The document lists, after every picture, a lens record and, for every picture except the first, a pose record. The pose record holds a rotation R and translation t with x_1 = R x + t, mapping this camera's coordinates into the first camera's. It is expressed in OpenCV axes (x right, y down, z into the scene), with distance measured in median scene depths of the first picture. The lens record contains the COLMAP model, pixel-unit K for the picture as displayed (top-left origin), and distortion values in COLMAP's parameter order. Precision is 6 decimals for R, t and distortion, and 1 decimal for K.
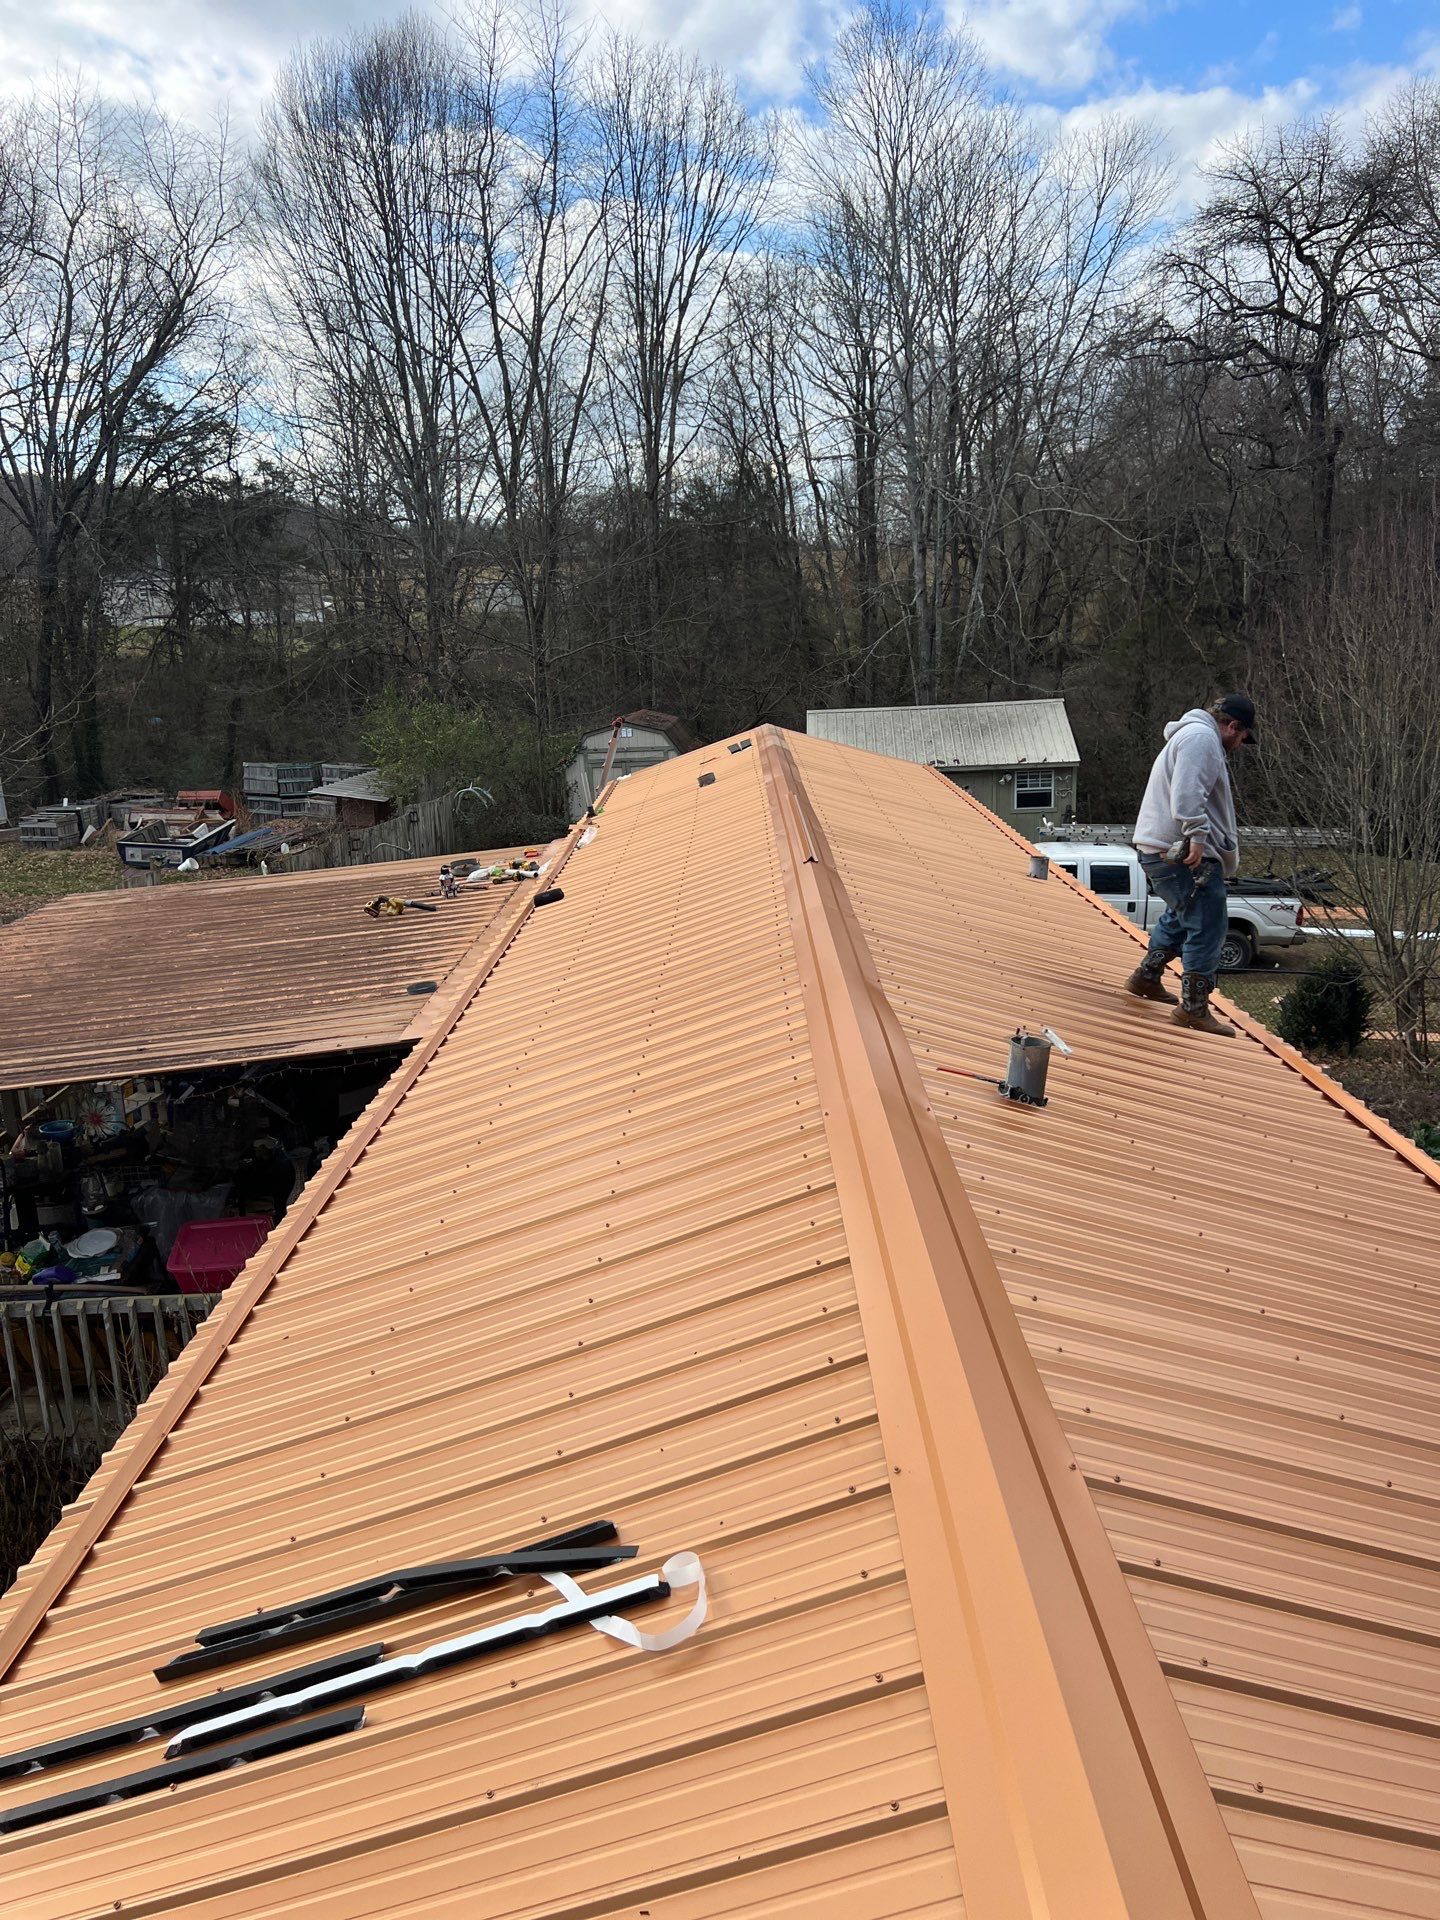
lens RADIAL K [[1481.9, 0, 720.0], [0, 1481.9, 960.0], [0, 0, 1]] dist [-0.008026, -0.012312]
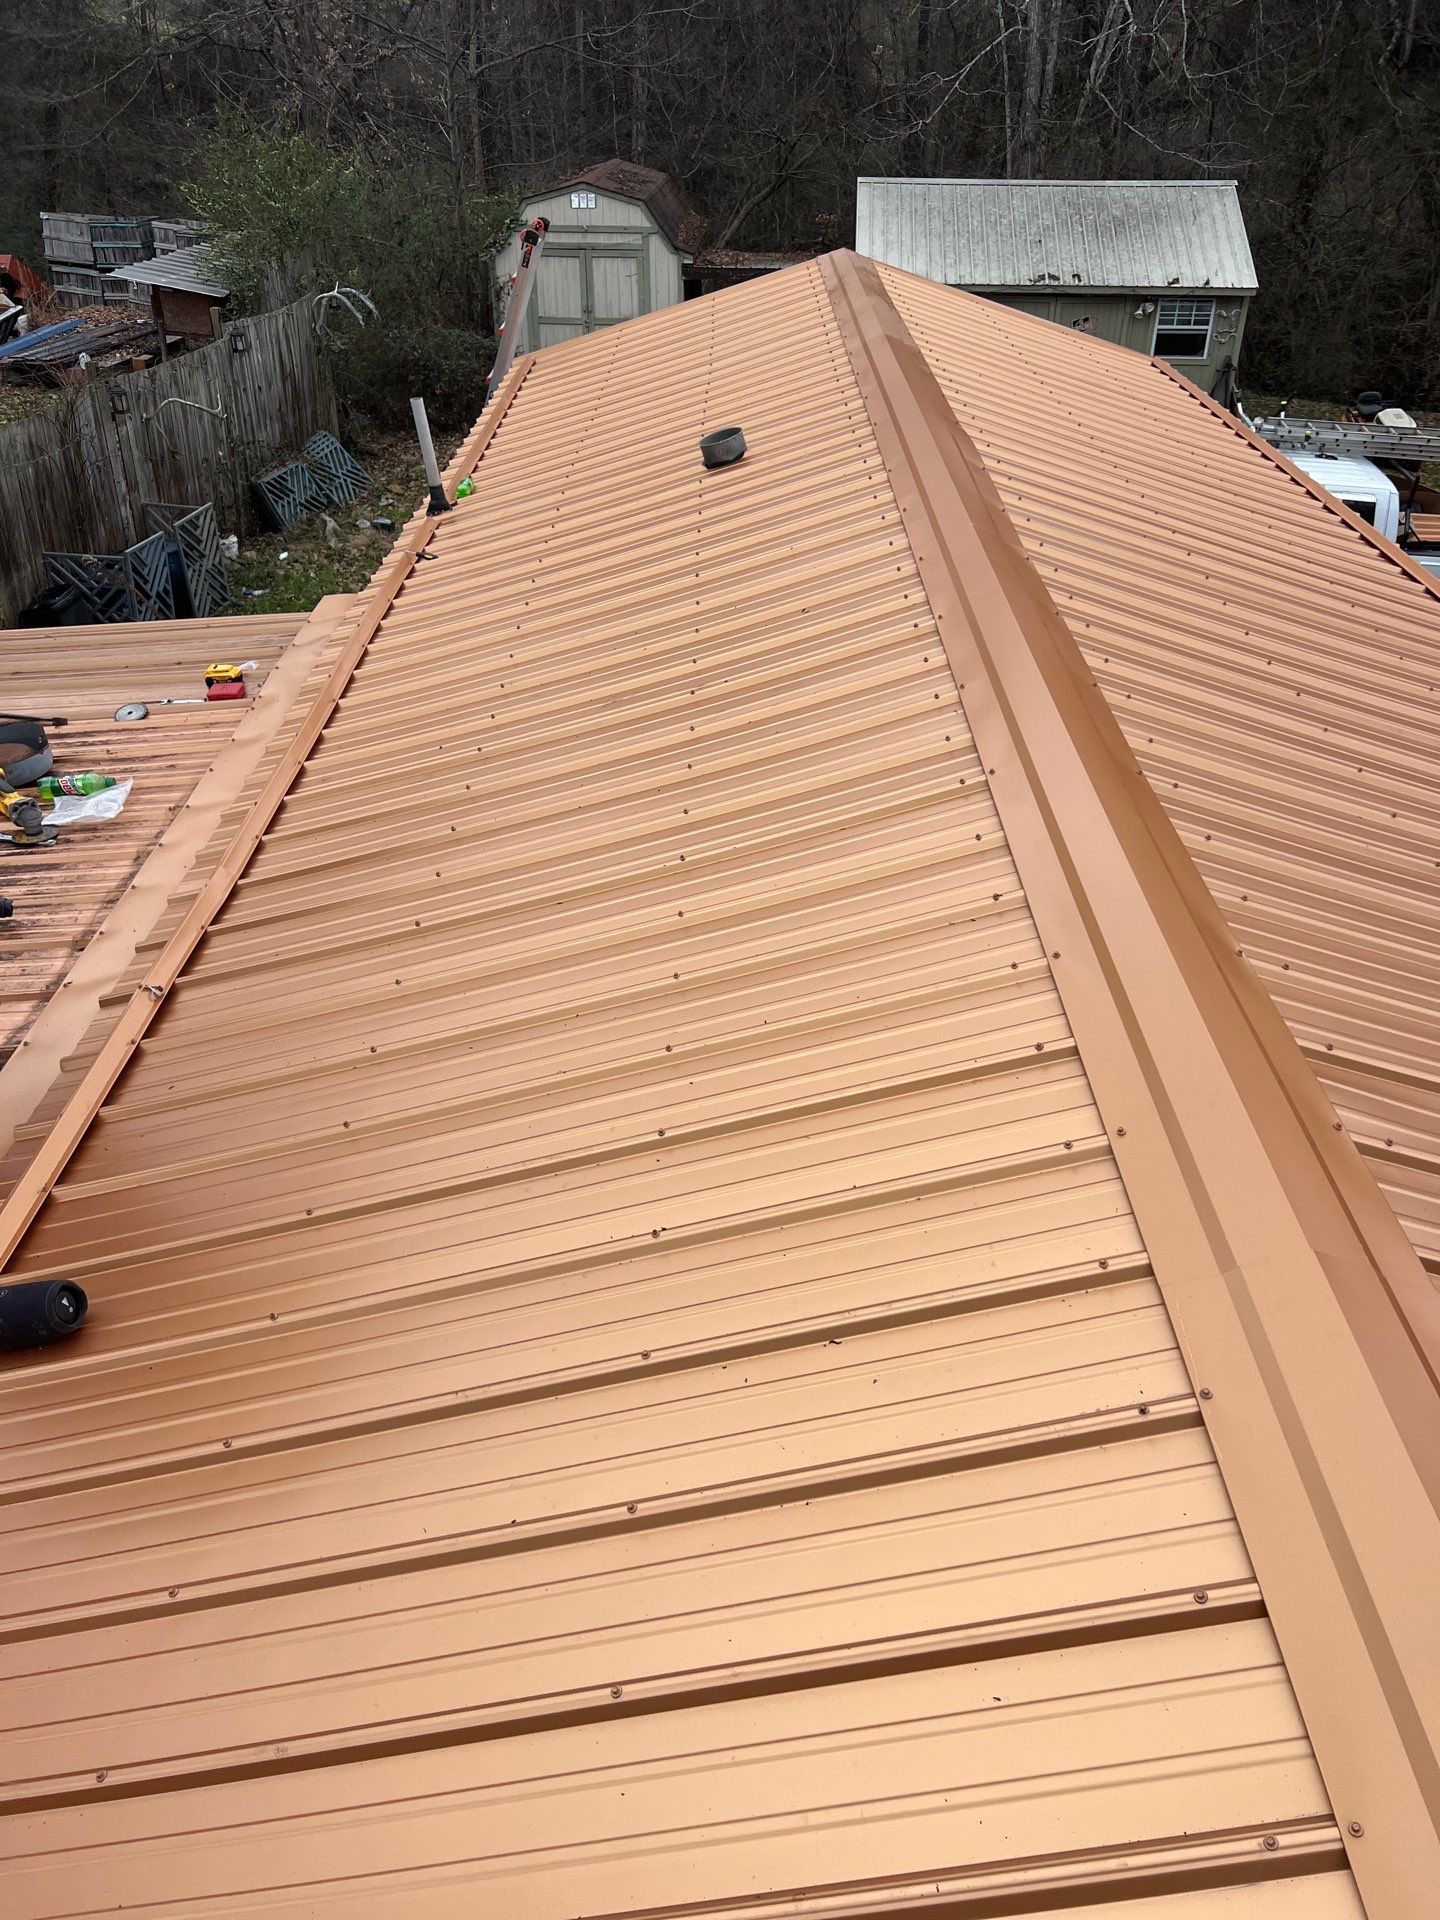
lens RADIAL K [[1481.9, 0, 720.0], [0, 1481.9, 960.0], [0, 0, 1]] dist [-0.008026, -0.012312]
pose [[0.998690, 0.043636, 0.026726, -0.006244], [-0.050035, 0.942156, 0.331420, -0.054673], [-0.010719, -0.332323, 0.943105, 0.258680]]
